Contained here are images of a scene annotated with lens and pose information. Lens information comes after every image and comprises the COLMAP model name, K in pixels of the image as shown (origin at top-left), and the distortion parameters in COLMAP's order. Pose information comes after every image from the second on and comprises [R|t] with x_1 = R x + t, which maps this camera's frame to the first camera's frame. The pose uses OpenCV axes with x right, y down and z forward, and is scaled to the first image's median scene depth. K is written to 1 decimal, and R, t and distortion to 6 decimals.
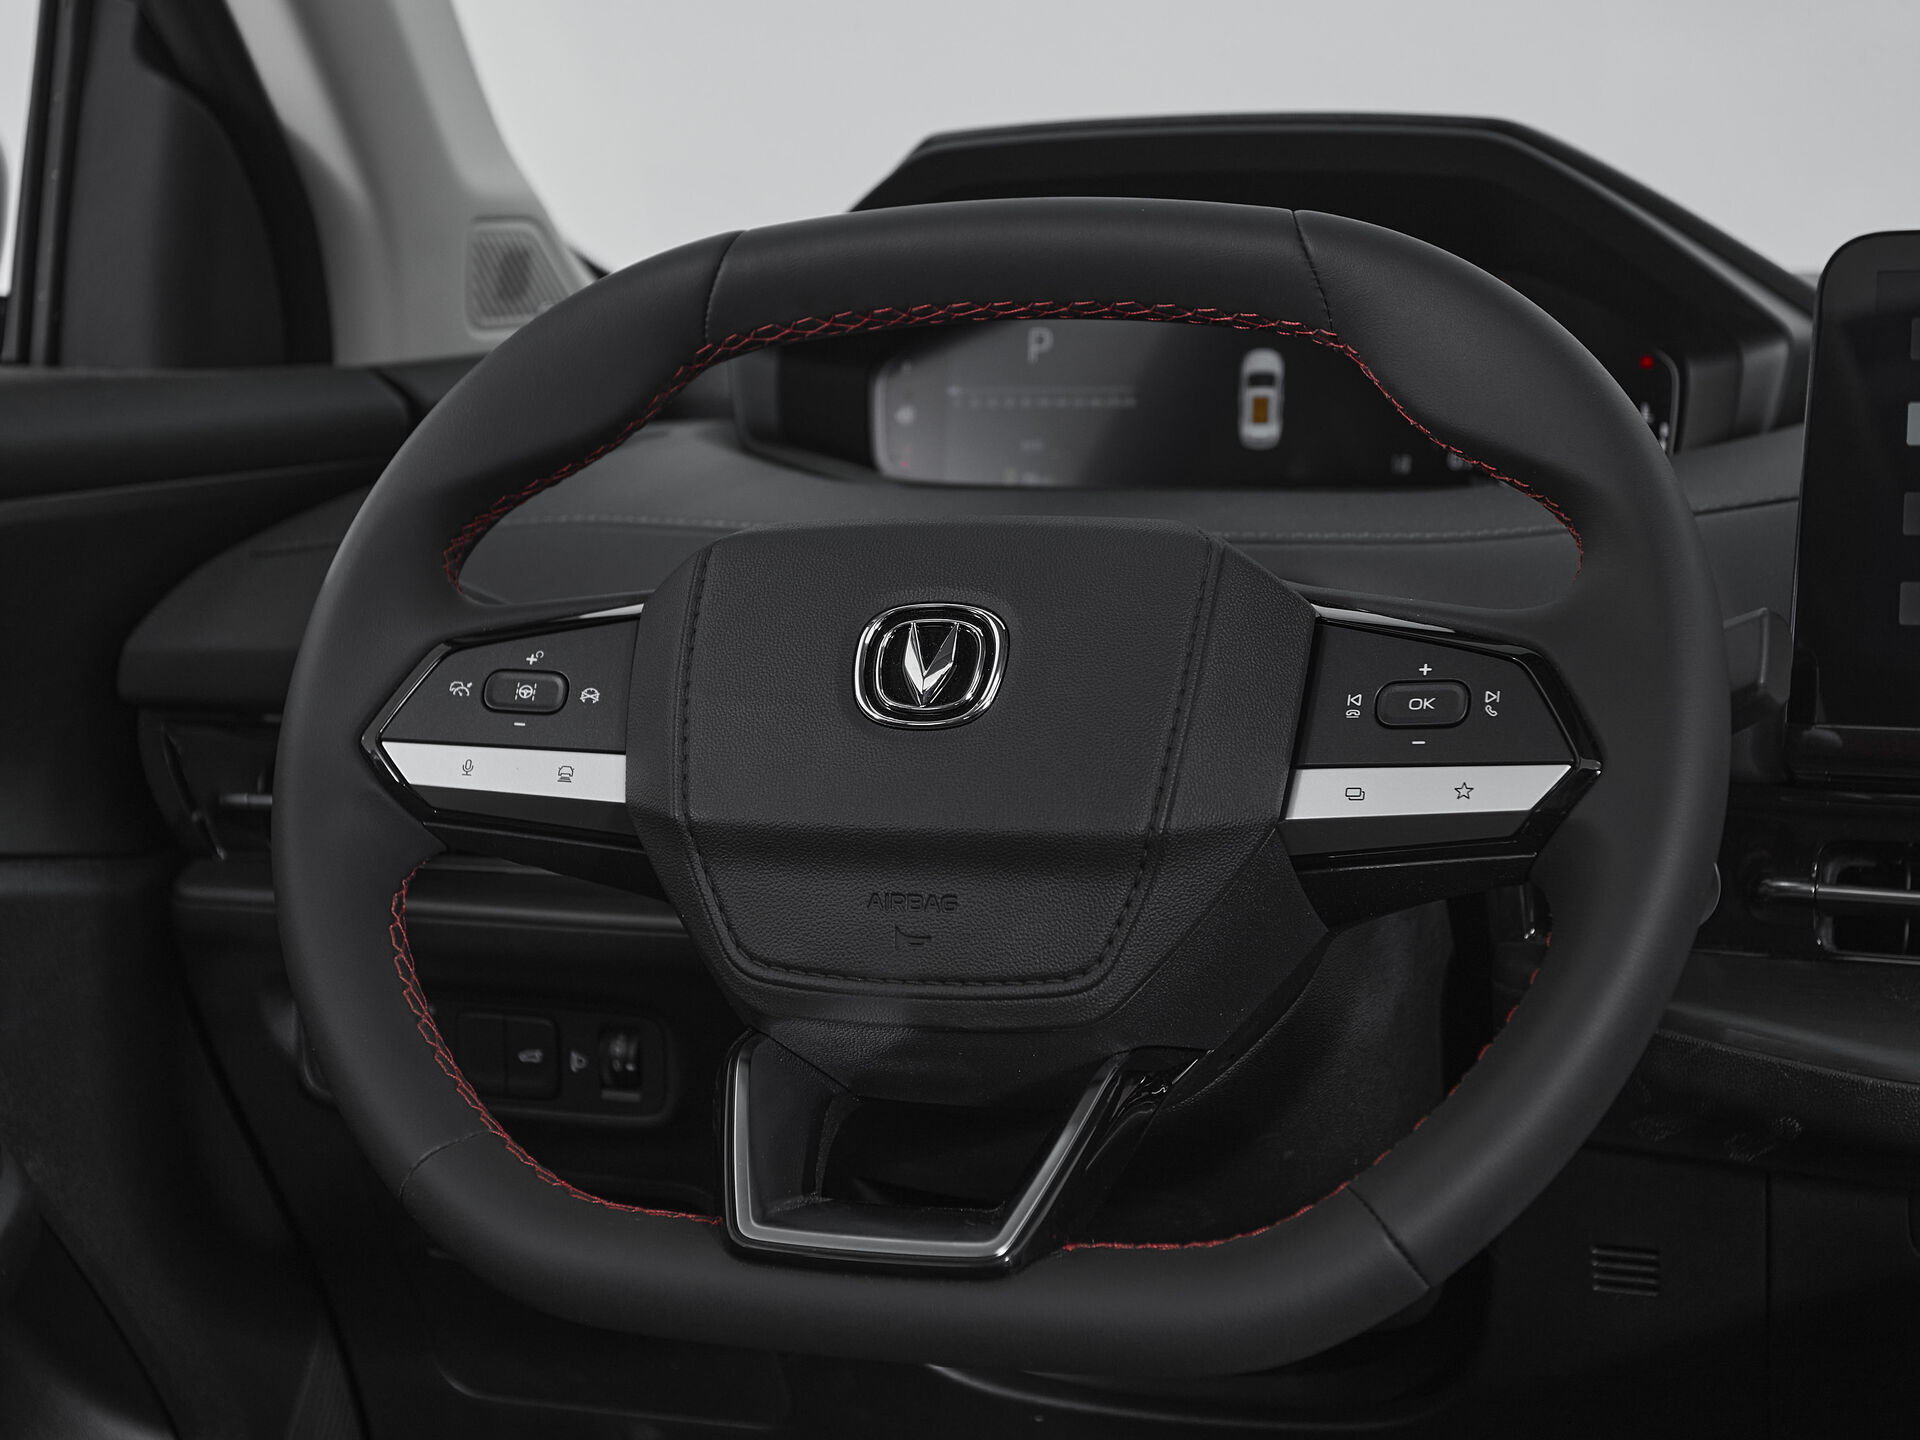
lens RADIAL K [[2882.5, 0, 971.9], [0, 2882.5, 721.2], [0, 0, 1]] dist [0.047817, 0.000000]
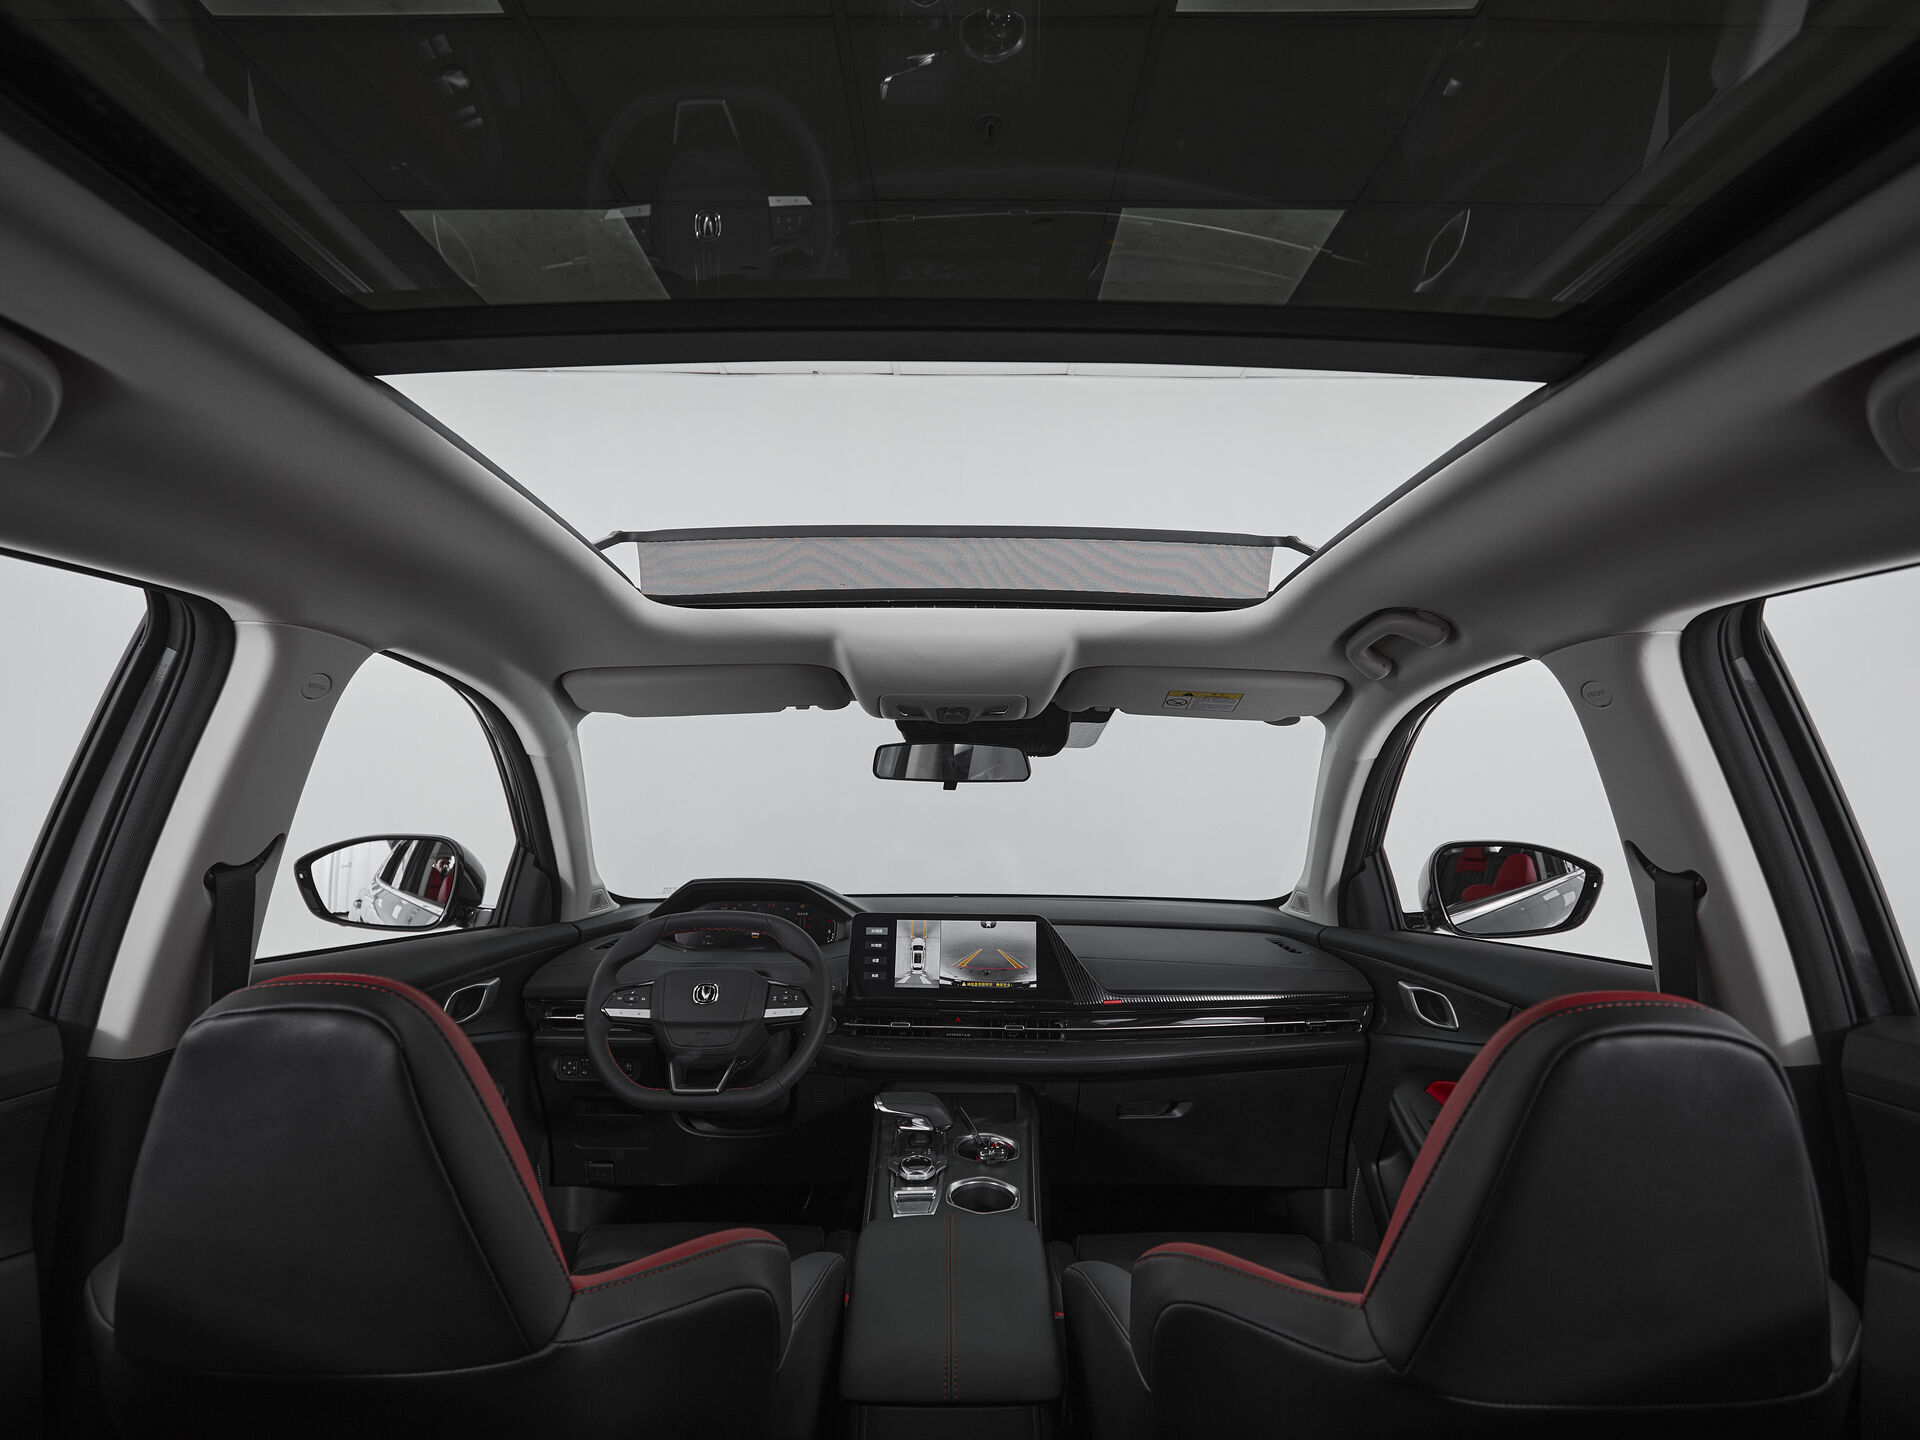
lens RADIAL K [[1033.0, 0, 948.8], [0, 1033.0, 725.1], [0, 0, 1]] dist [-0.001595, -0.000133]
pose [[0.954695, 0.043804, 0.294344, -0.193040], [0.020763, 0.976892, -0.212724, -0.099301], [-0.296860, 0.209198, 0.931724, -1.327367]]
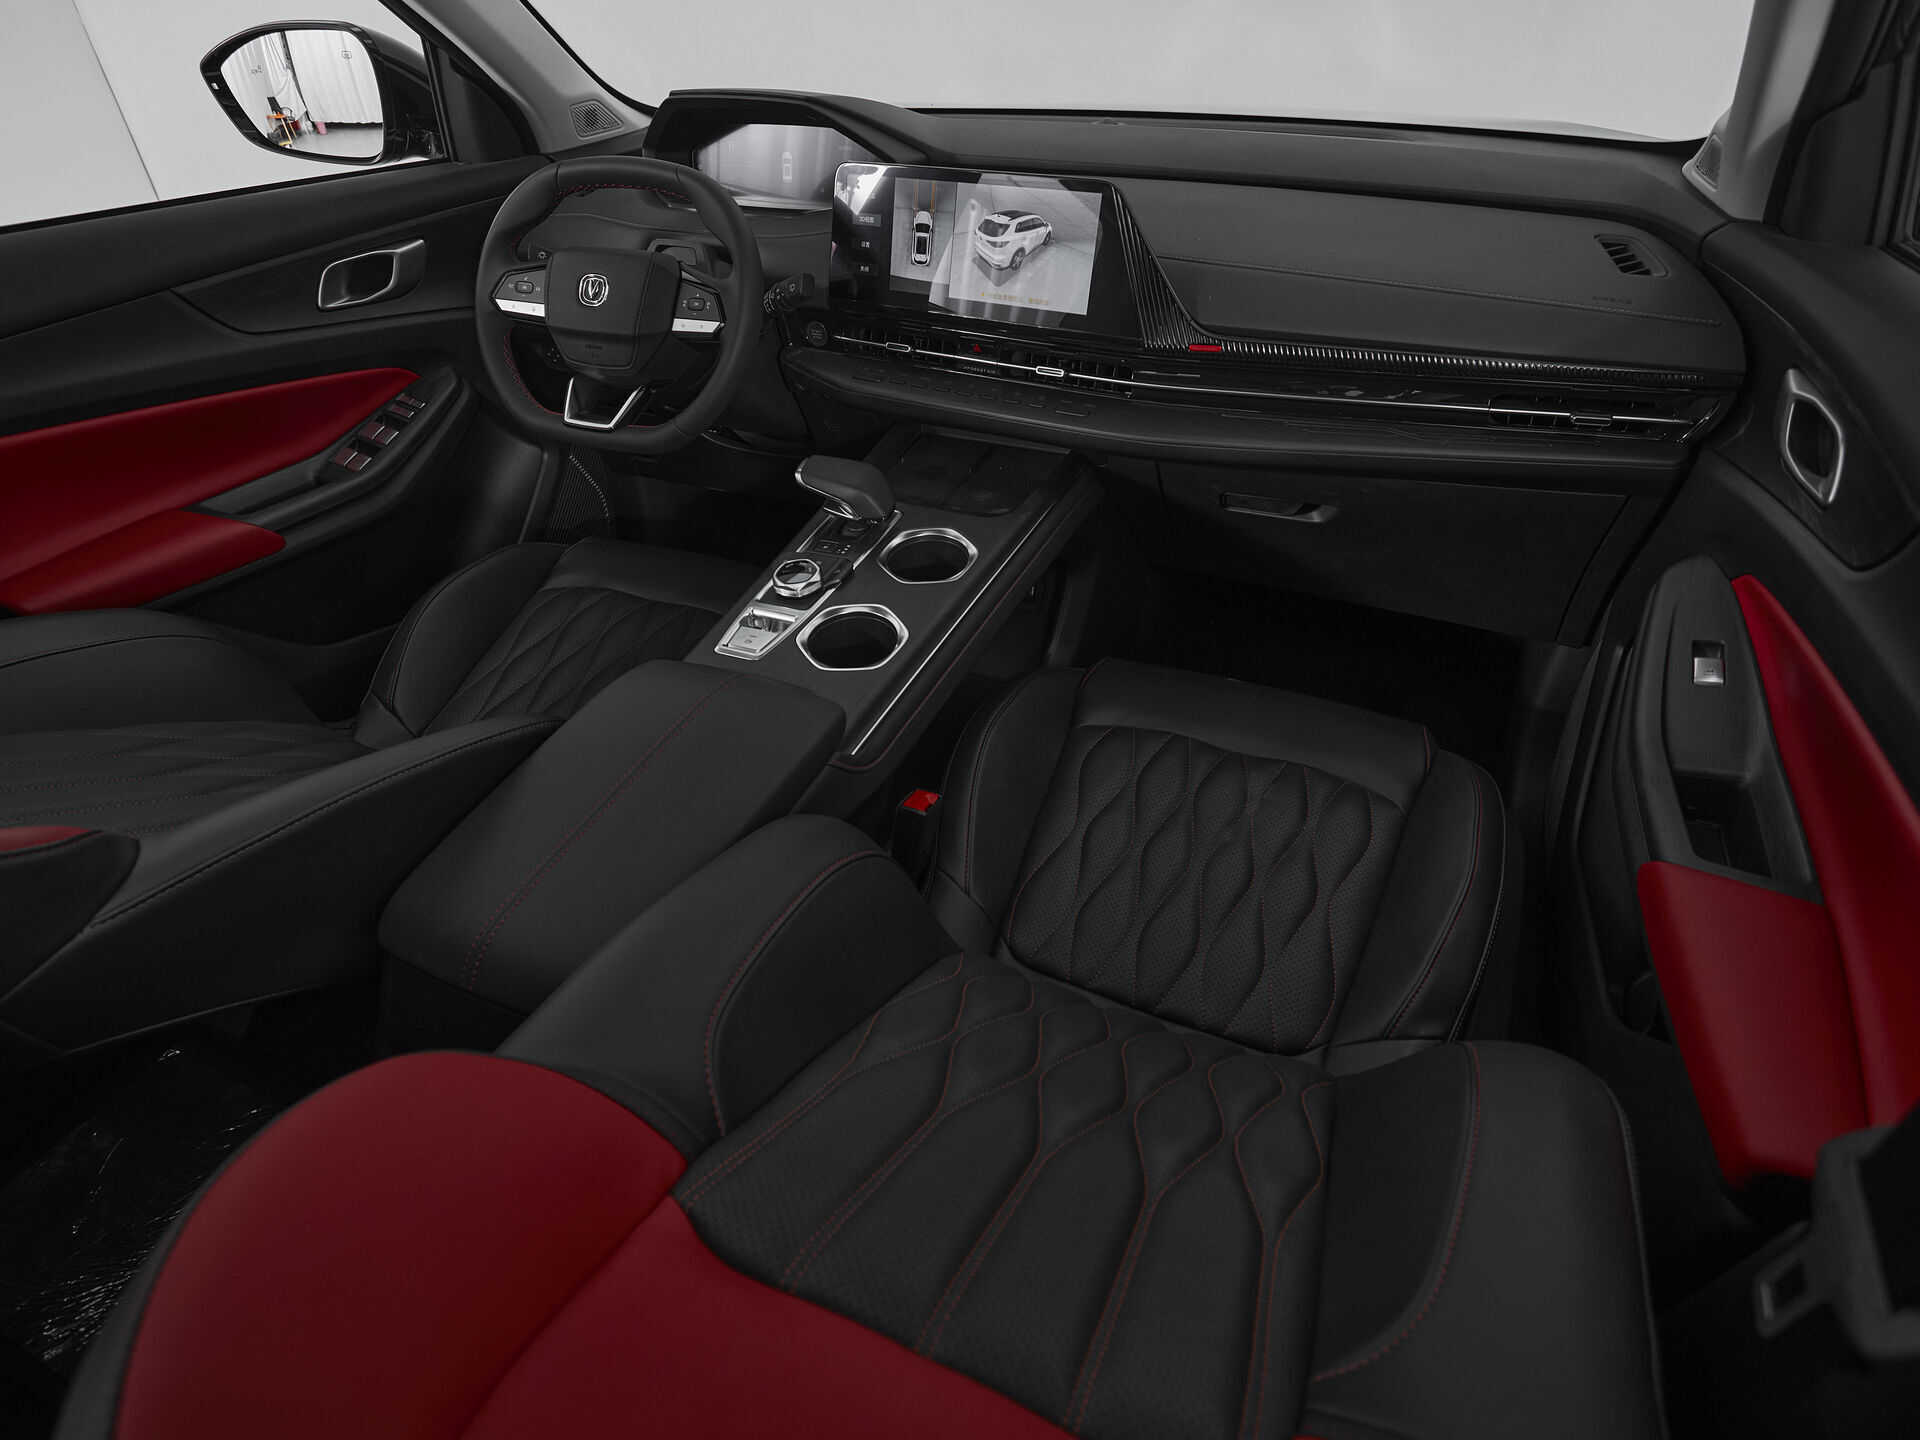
lens RADIAL K [[1033.0, 0, 950.3], [0, 1033.0, 709.5], [0, 0, 1]] dist [-0.001595, -0.000133]
pose [[0.992427, 0.064993, -0.104232, 0.725600], [-0.005785, 0.872345, 0.488856, -0.232518], [0.122698, -0.484551, 0.866115, -0.603204]]
